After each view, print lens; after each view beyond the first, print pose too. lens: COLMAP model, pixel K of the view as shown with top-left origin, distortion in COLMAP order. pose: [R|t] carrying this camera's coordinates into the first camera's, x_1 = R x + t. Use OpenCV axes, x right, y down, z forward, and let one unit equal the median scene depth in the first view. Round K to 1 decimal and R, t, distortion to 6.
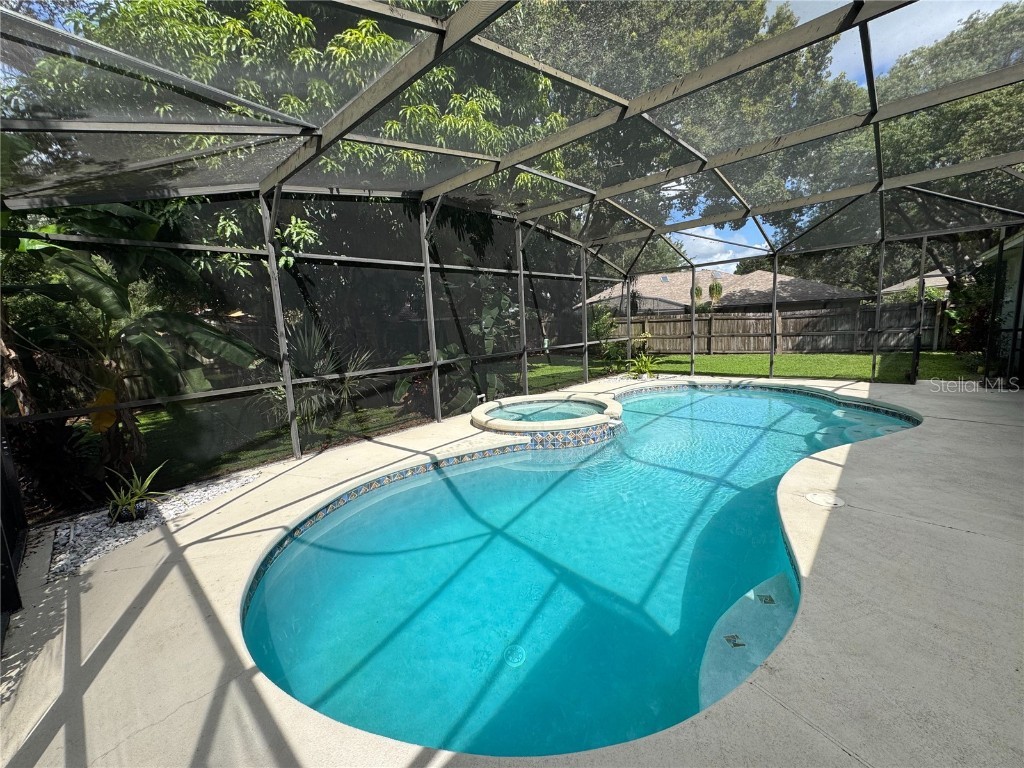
lens RADIAL K [[408.9, 0, 510.7], [0, 408.9, 382.4], [0, 0, 1]] dist [-0.001742, 0.000419]
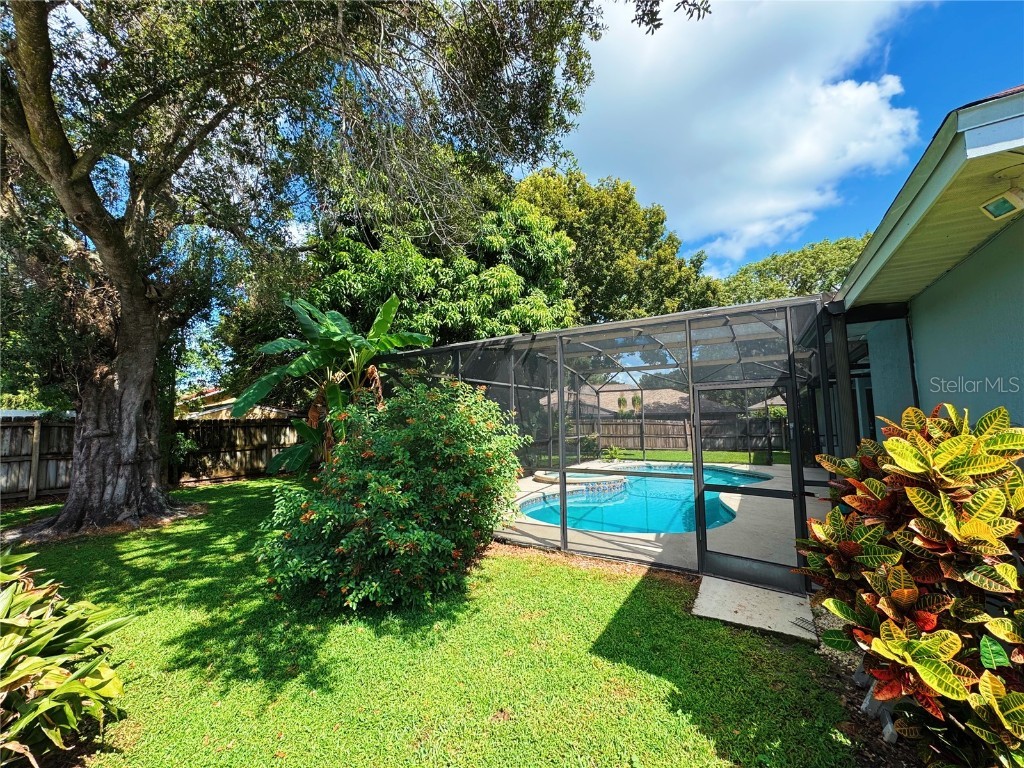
lens RADIAL K [[408.9, 0, 512.2], [0, 408.9, 383.1], [0, 0, 1]] dist [-0.001742, 0.000419]
pose [[0.978834, 0.059293, 0.195878, -0.231066], [-0.011471, 0.971501, -0.236756, 0.044942], [-0.204333, 0.229498, 0.951619, -0.261929]]
